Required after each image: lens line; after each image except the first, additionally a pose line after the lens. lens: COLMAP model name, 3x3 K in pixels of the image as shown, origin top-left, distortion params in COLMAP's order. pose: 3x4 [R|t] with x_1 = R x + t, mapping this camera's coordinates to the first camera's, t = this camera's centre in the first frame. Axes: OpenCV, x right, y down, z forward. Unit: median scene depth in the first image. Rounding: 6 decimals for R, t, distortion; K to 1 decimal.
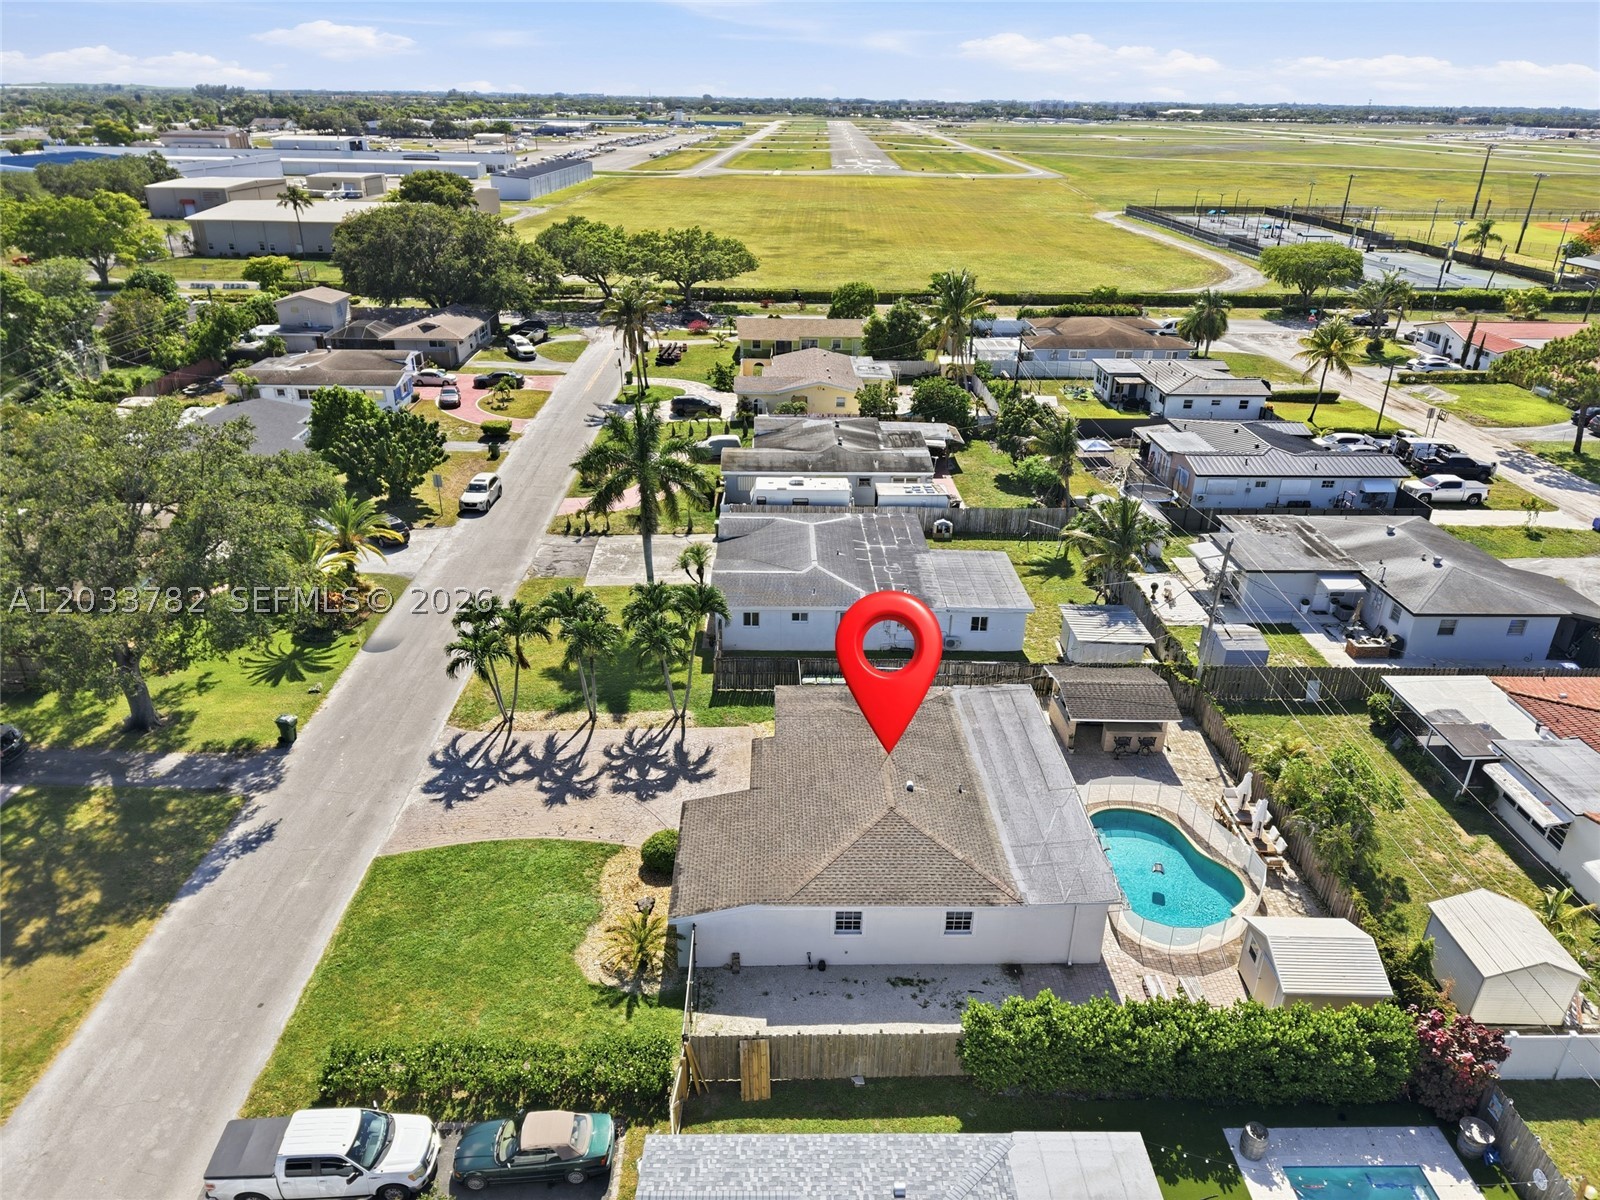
lens RADIAL K [[1074.7, 0, 799.4], [0, 1074.7, 578.2], [0, 0, 1]] dist [0.024468, -0.023014]
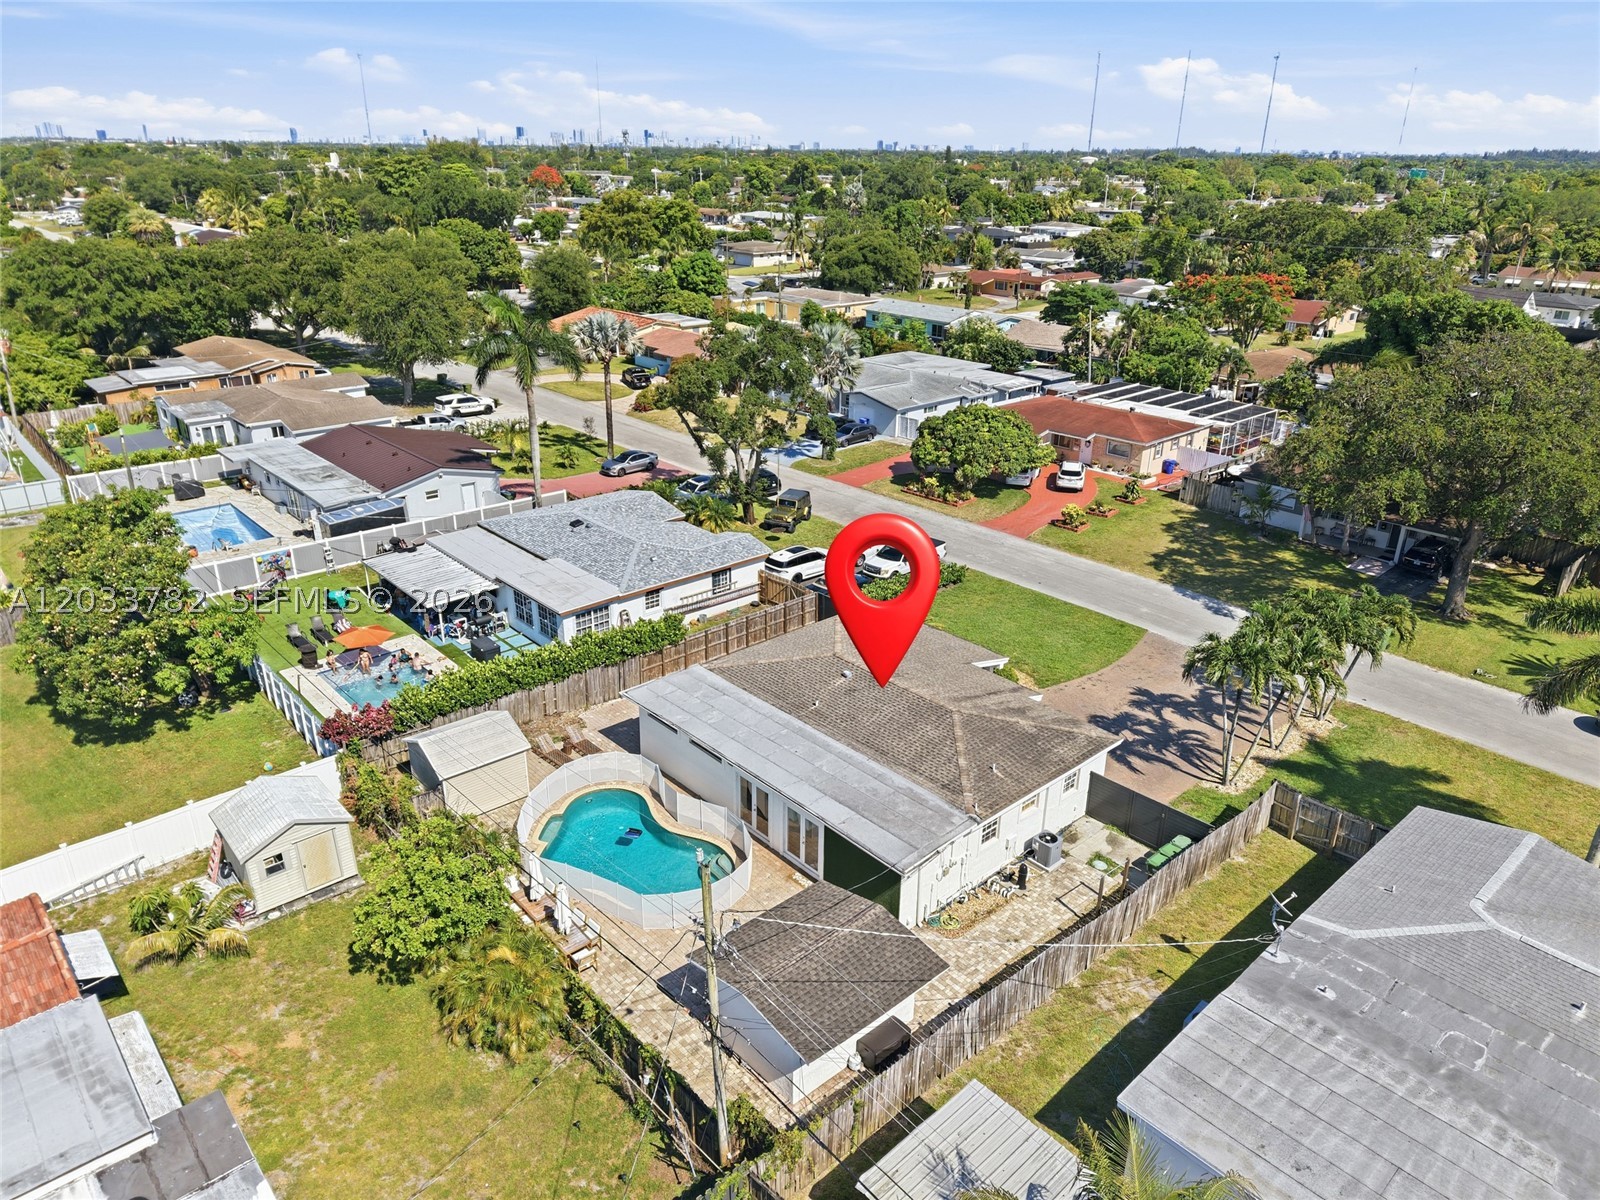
lens RADIAL K [[1060.5, 0, 800.0], [0, 1060.5, 600.0], [0, 0, 1]] dist [0.037634, -0.042906]
pose [[-0.761948, 0.236750, -0.602814, 0.471609], [-0.272098, 0.727629, 0.629697, -0.314760], [0.587706, 0.643821, -0.489996, 0.909131]]
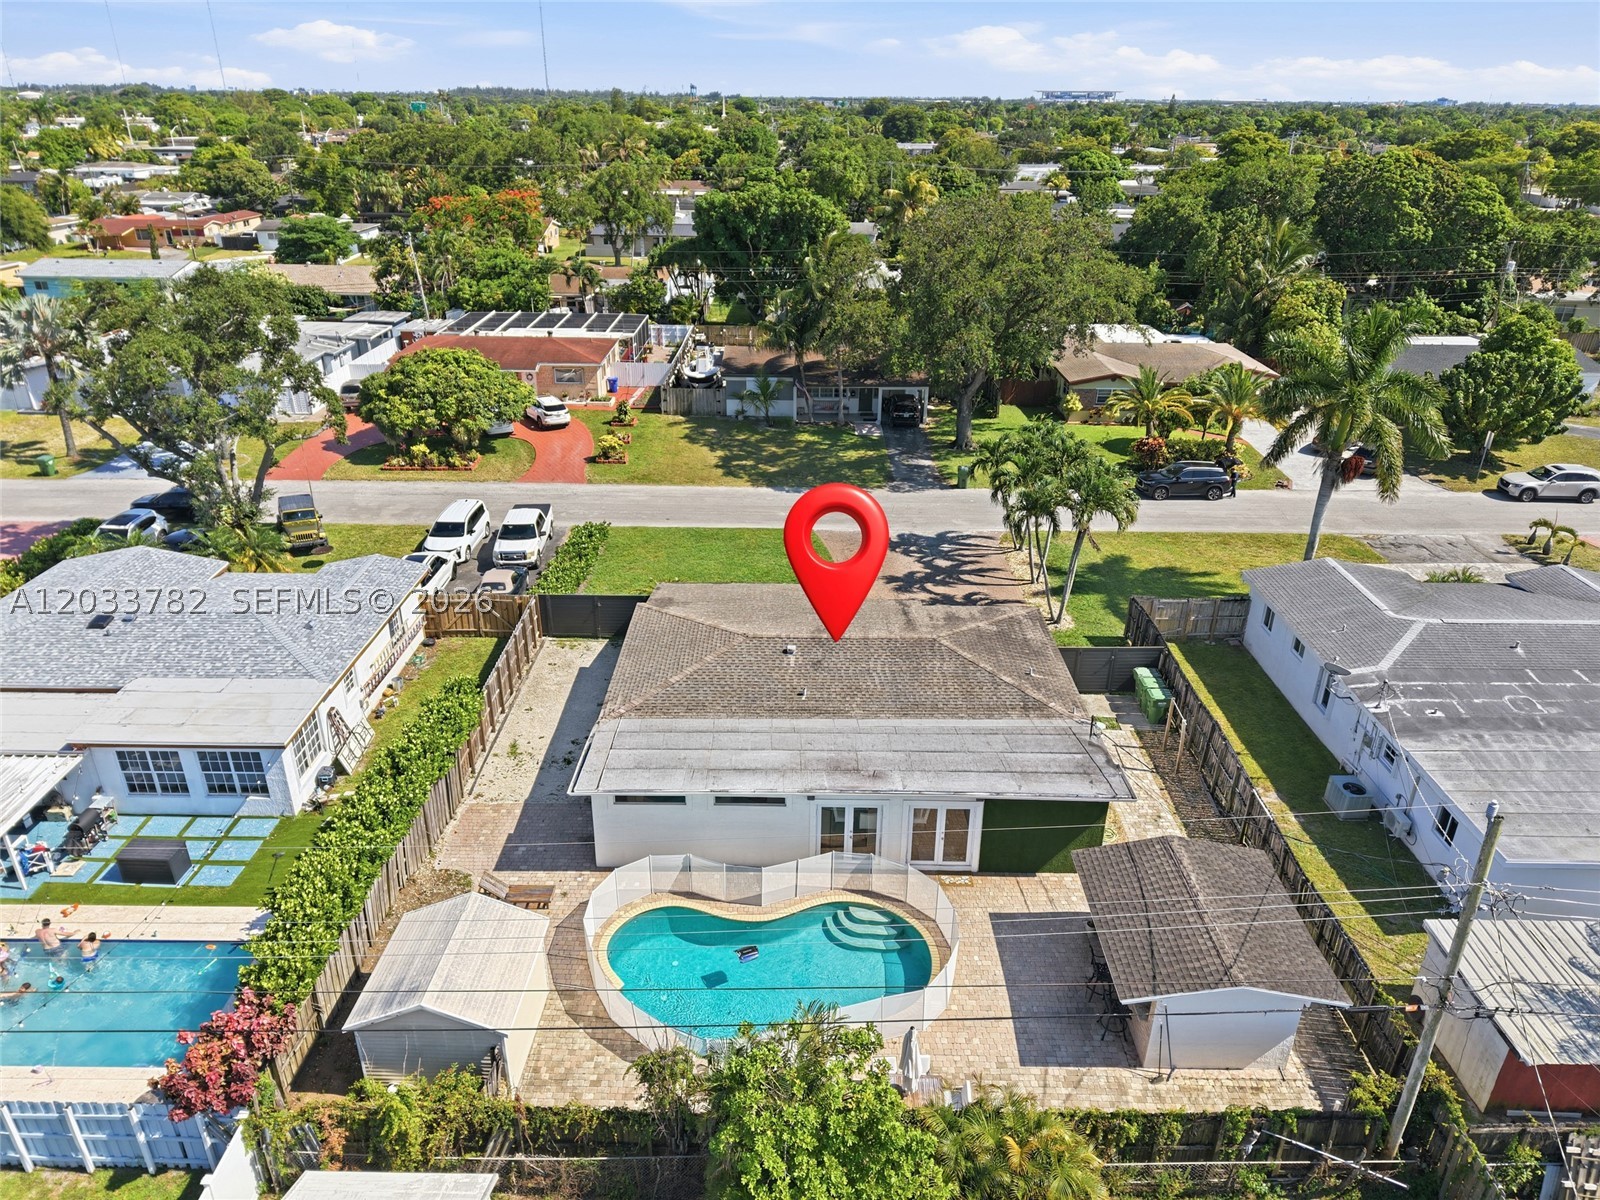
lens RADIAL K [[1046.2, 0, 800.0], [0, 1046.2, 600.0], [0, 0, 1]] dist [0.037093, -0.027386]
pose [[-0.023645, 0.414973, -0.909527, 0.532209], [-0.410344, 0.825582, 0.387341, -0.104135], [0.911624, 0.382377, 0.150760, 0.553177]]
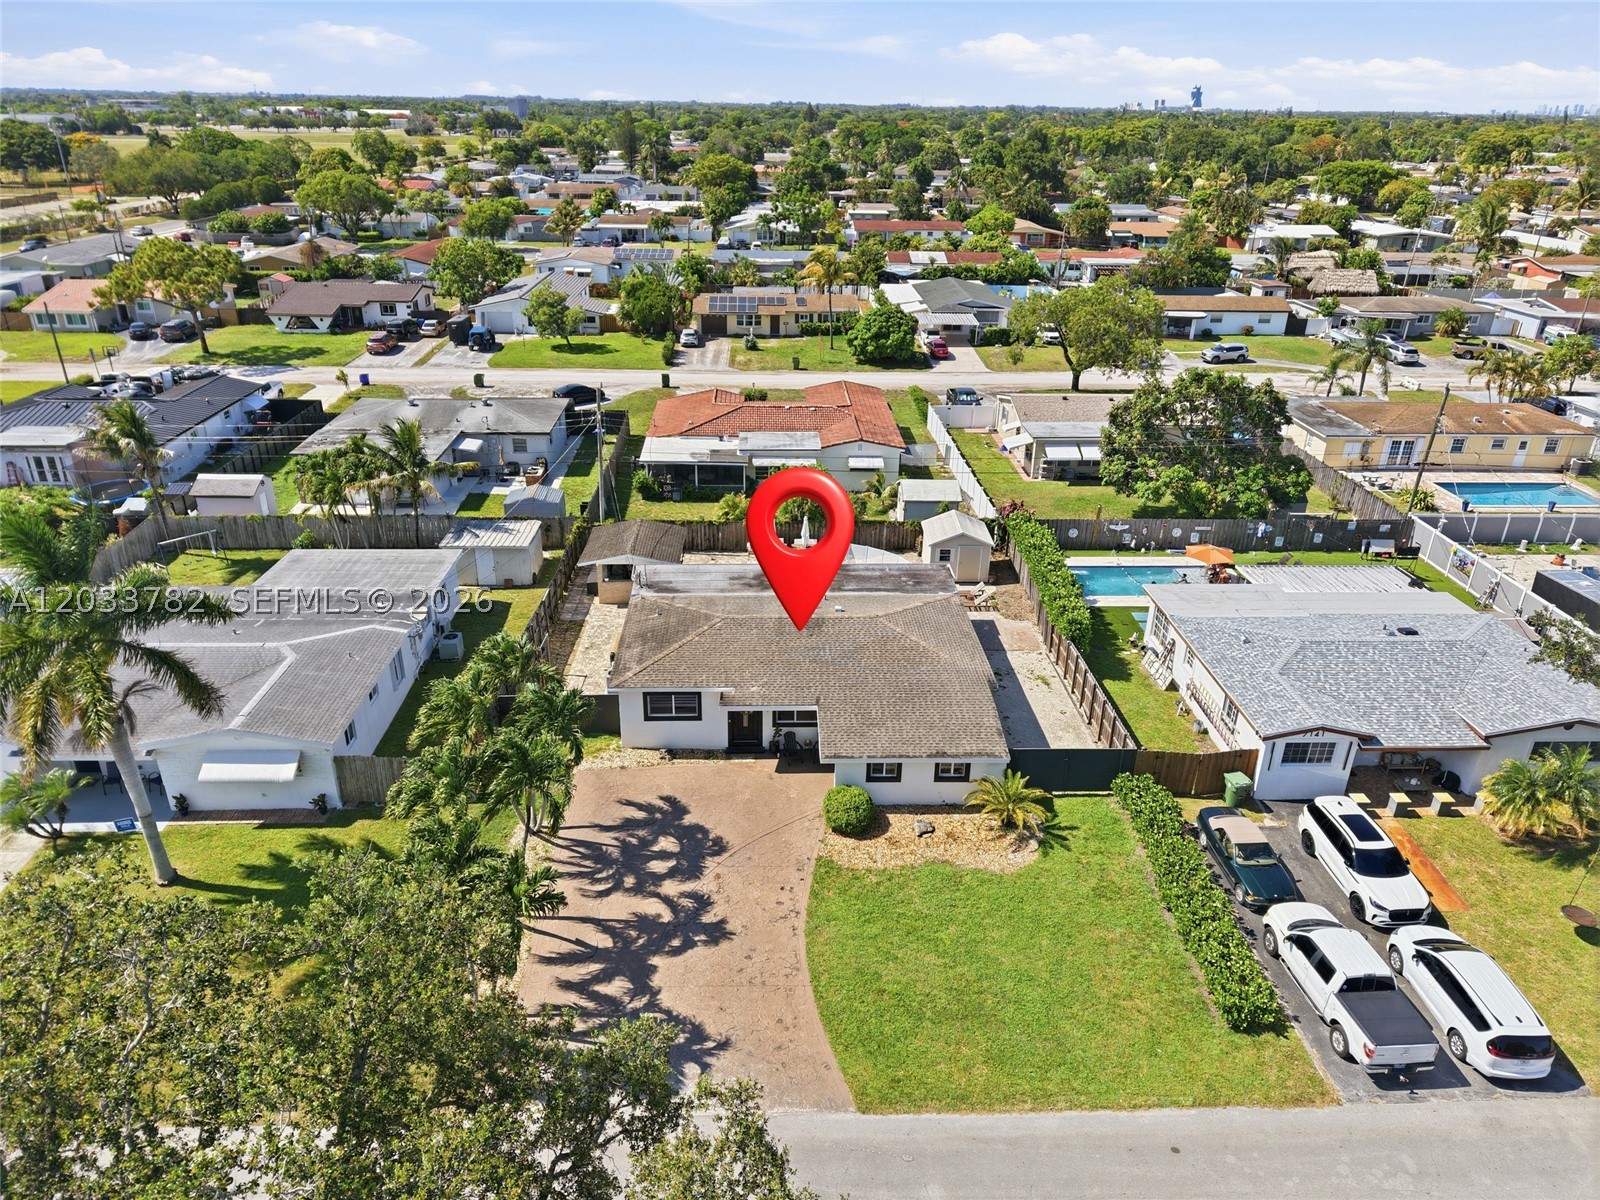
lens RADIAL K [[1060.5, 0, 800.0], [0, 1060.5, 600.0], [0, 0, 1]] dist [0.037634, -0.042906]
pose [[-0.017461, -0.433124, 0.901165, -0.550070], [0.391059, 0.826547, 0.404838, -0.169459], [-0.920200, 0.359477, 0.154945, 0.552737]]
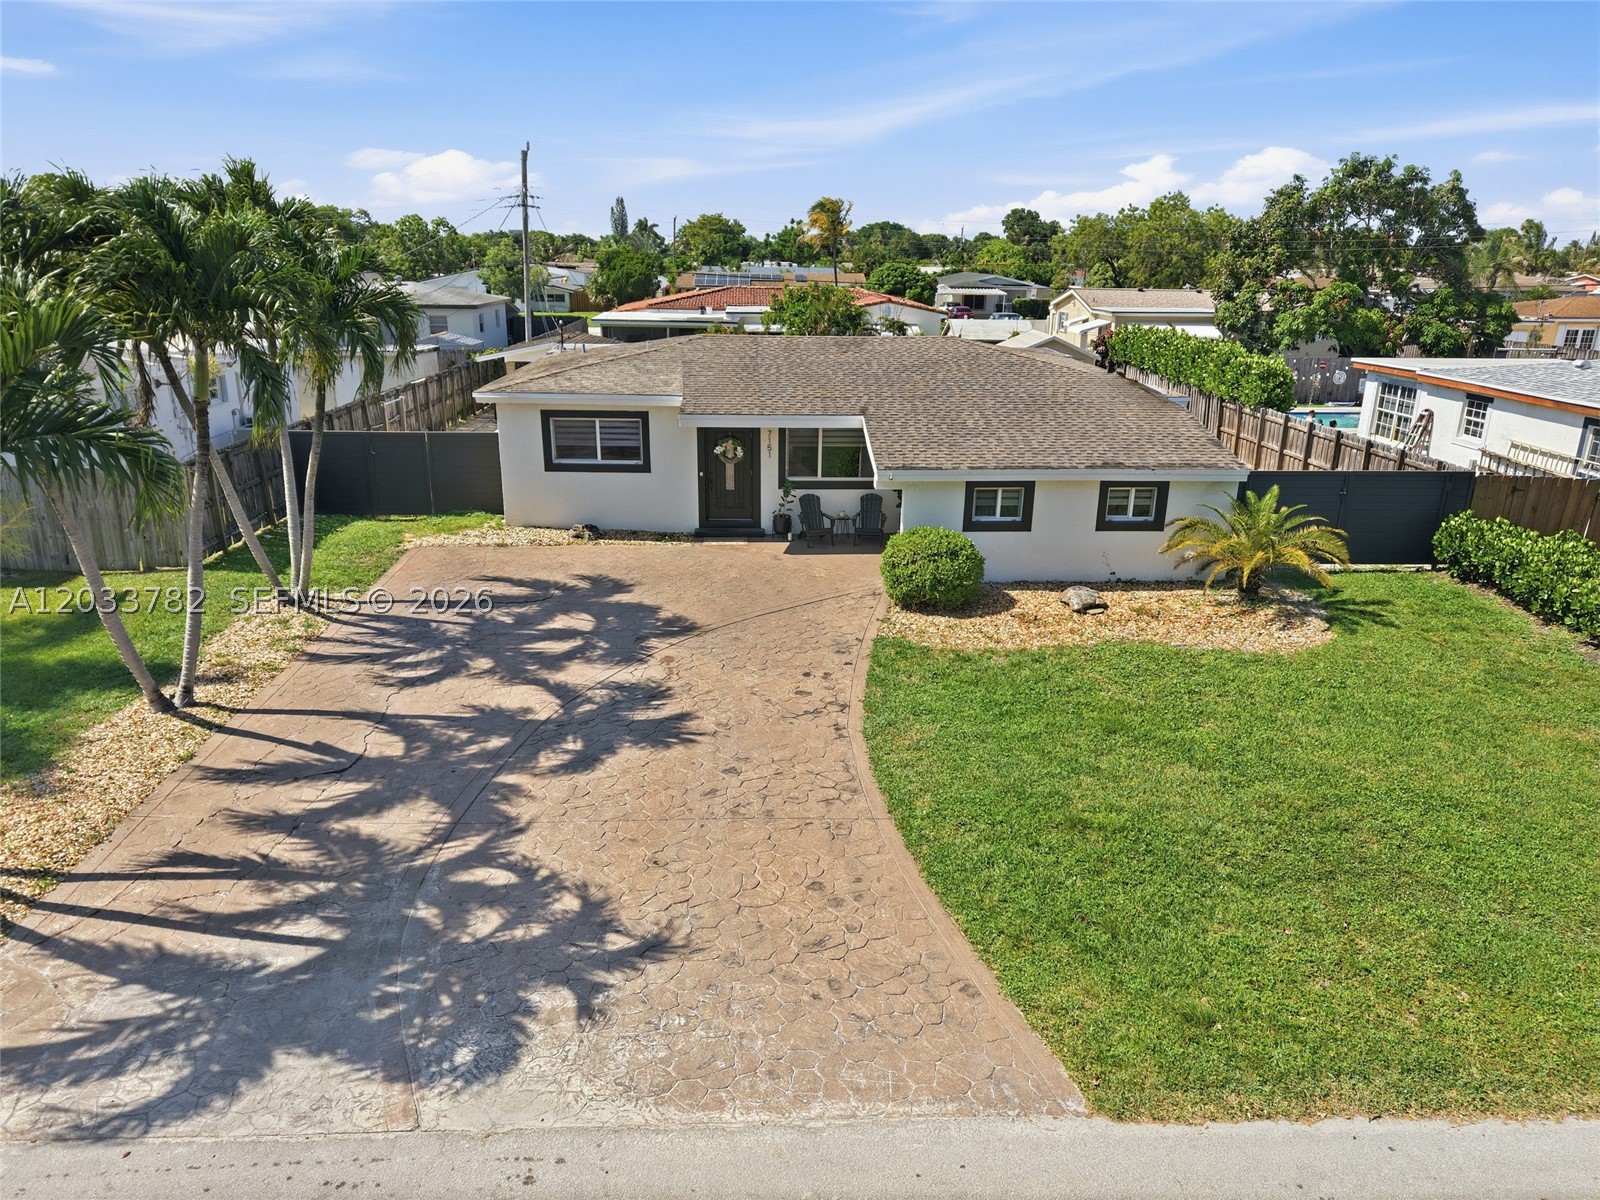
lens RADIAL K [[1046.2, 0, 800.0], [0, 1046.2, 600.0], [0, 0, 1]] dist [0.037093, -0.027386]
pose [[-0.027430, -0.312666, 0.949467, -0.355905], [0.389340, 0.871477, 0.298232, 0.073991], [-0.920685, 0.377846, 0.097829, 0.666517]]
